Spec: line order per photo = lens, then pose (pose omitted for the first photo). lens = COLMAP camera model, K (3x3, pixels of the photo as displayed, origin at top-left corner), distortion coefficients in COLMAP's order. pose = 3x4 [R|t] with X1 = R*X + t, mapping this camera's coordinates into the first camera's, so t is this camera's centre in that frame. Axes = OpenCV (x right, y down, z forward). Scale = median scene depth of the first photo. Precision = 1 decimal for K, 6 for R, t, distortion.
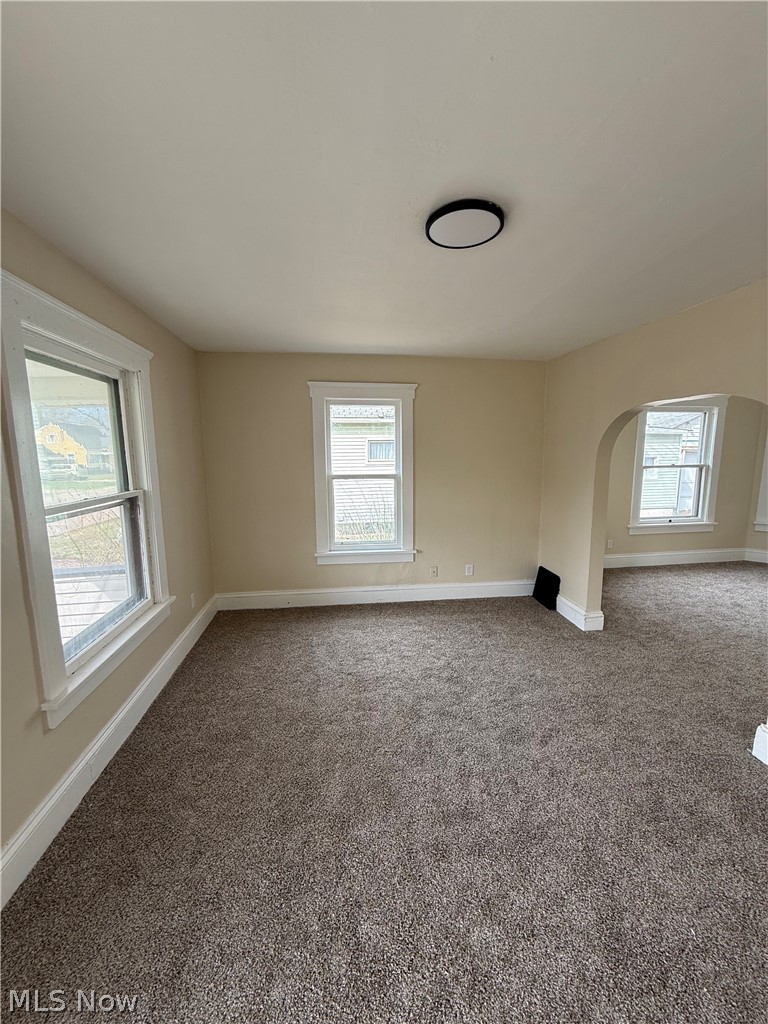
lens RADIAL K [[409.8, 0, 384.7], [0, 409.8, 510.3], [0, 0, 1]] dist [-0.000233, -0.000103]
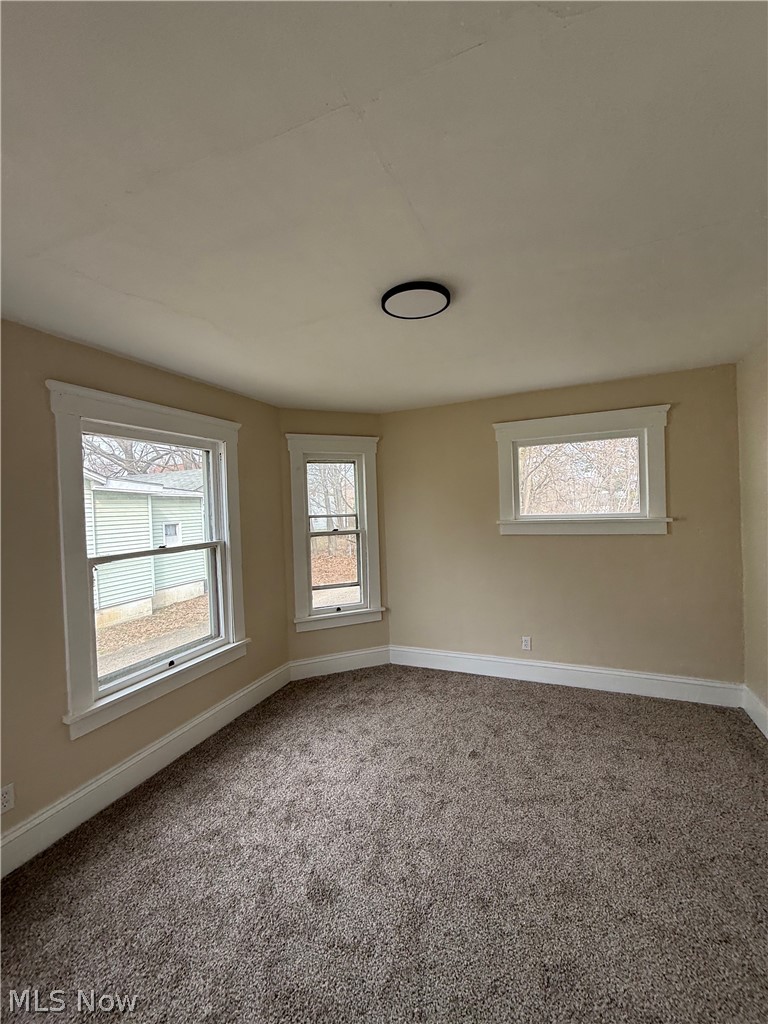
lens RADIAL K [[409.8, 0, 384.7], [0, 409.8, 510.3], [0, 0, 1]] dist [-0.000233, -0.000103]
pose [[0.523178, -0.022154, 0.851936, 0.424259], [0.156034, 0.985254, -0.070201, -0.079627], [-0.837818, 0.169659, 0.518919, 0.512120]]
